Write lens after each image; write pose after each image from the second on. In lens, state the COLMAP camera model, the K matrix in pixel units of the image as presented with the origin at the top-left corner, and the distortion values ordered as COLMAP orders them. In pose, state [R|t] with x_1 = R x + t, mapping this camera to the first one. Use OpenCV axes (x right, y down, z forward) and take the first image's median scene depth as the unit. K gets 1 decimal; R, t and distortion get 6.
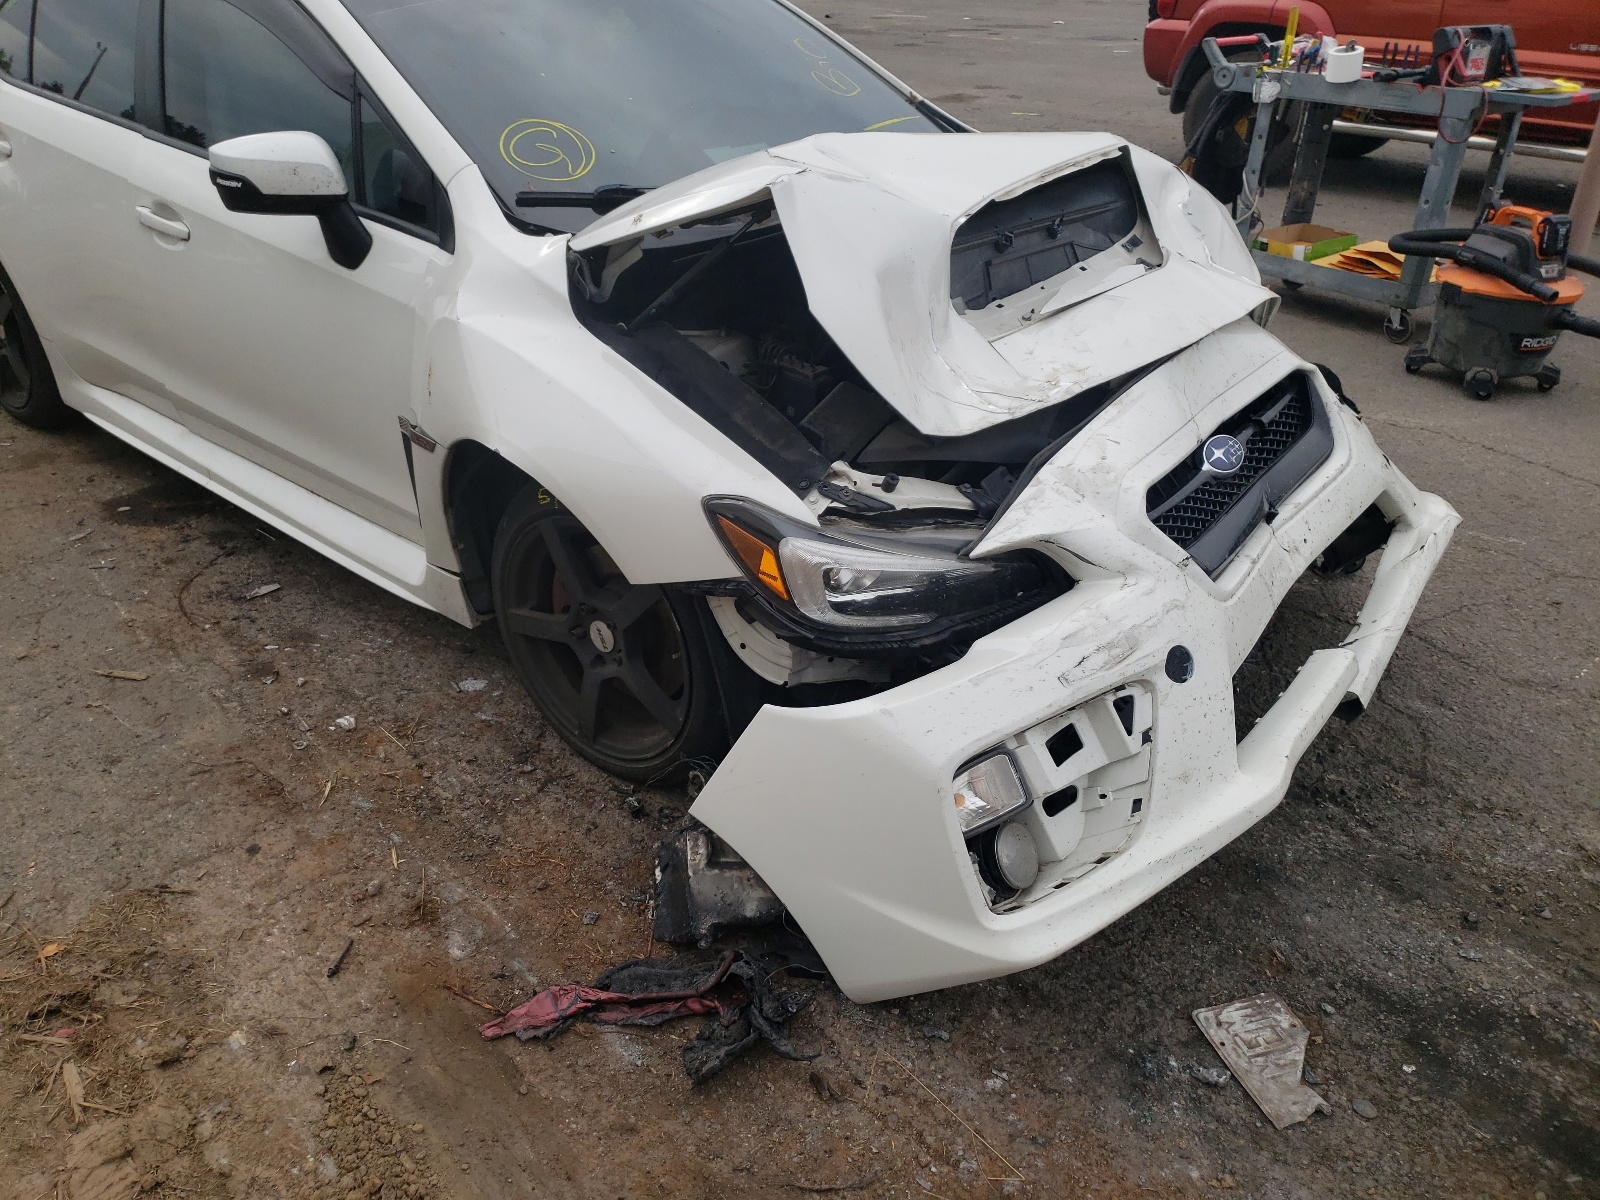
lens RADIAL K [[1321.7, 0, 800.0], [0, 1321.7, 600.0], [0, 0, 1]] dist [-0.005886, 0.025508]
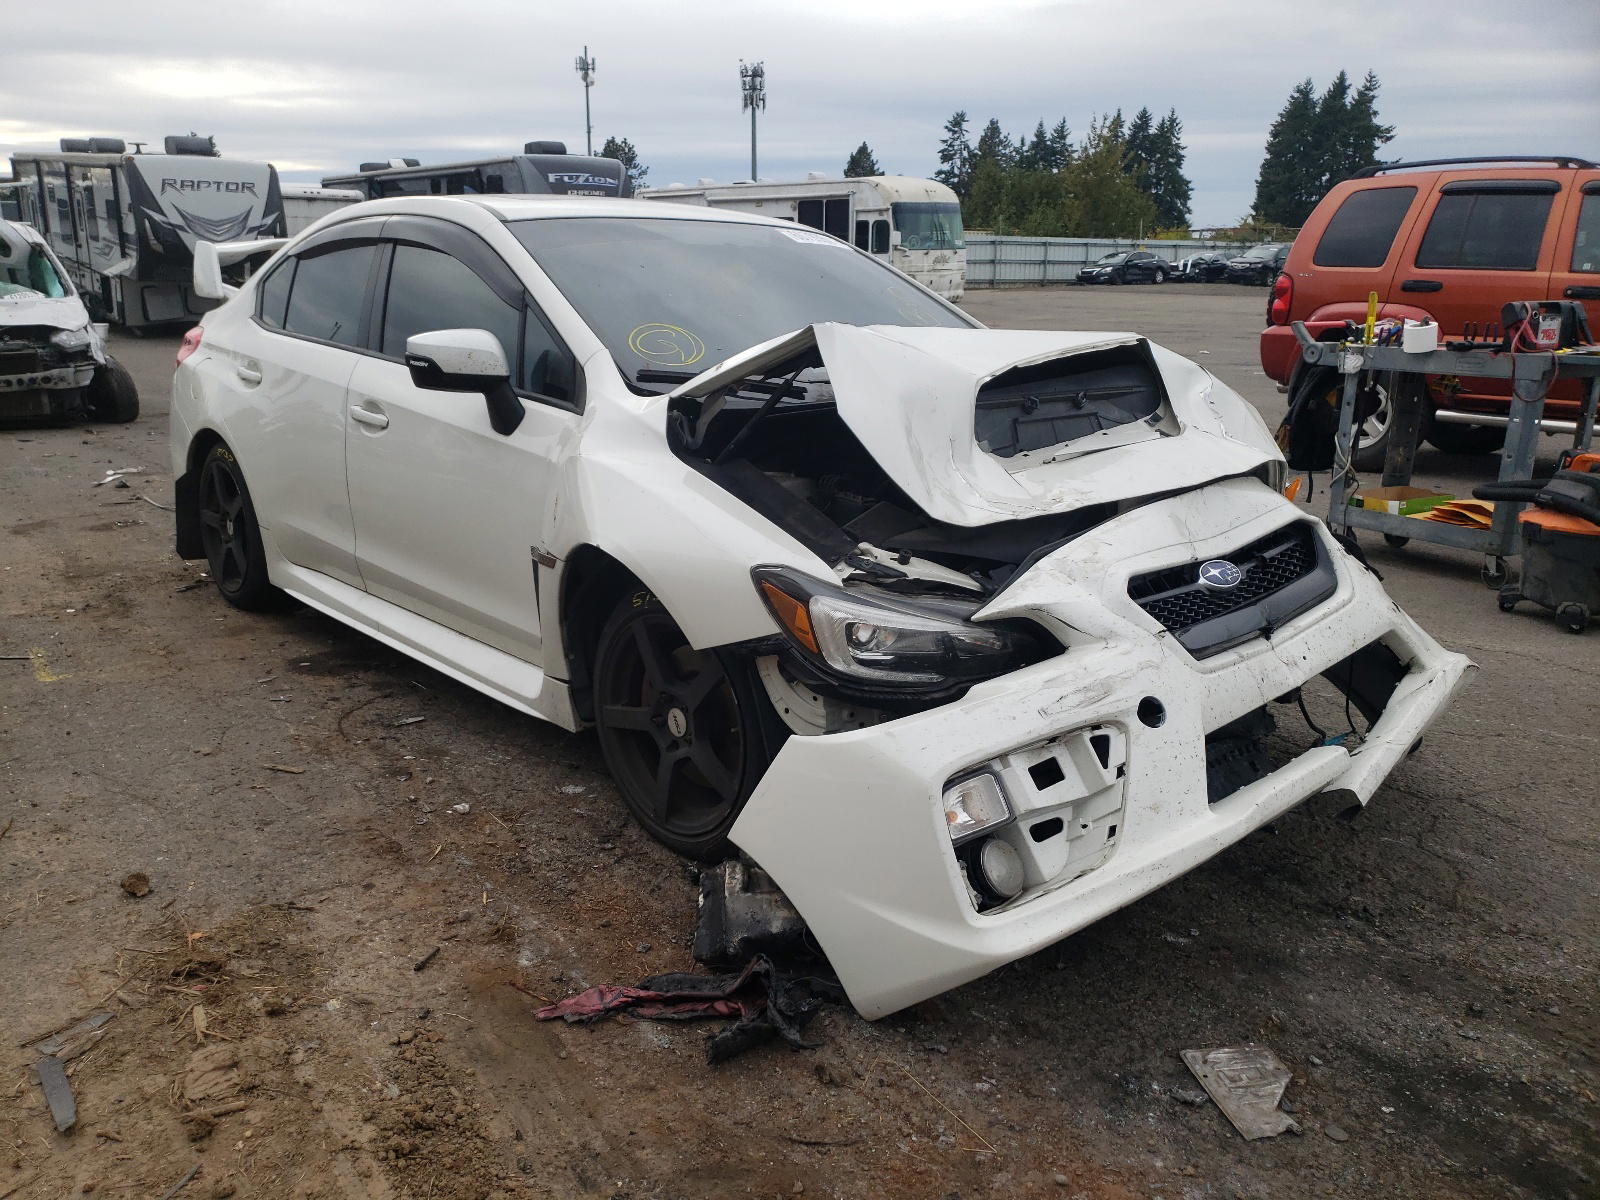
lens RADIAL K [[1347.3, 0, 791.9], [0, 1347.3, 606.0], [0, 0, 1]] dist [0.011254, -0.006540]
pose [[0.990751, 0.020736, -0.134102, 0.119562], [-0.052883, 0.969122, -0.240845, 0.233300], [0.124967, 0.245709, 0.961255, -0.171917]]
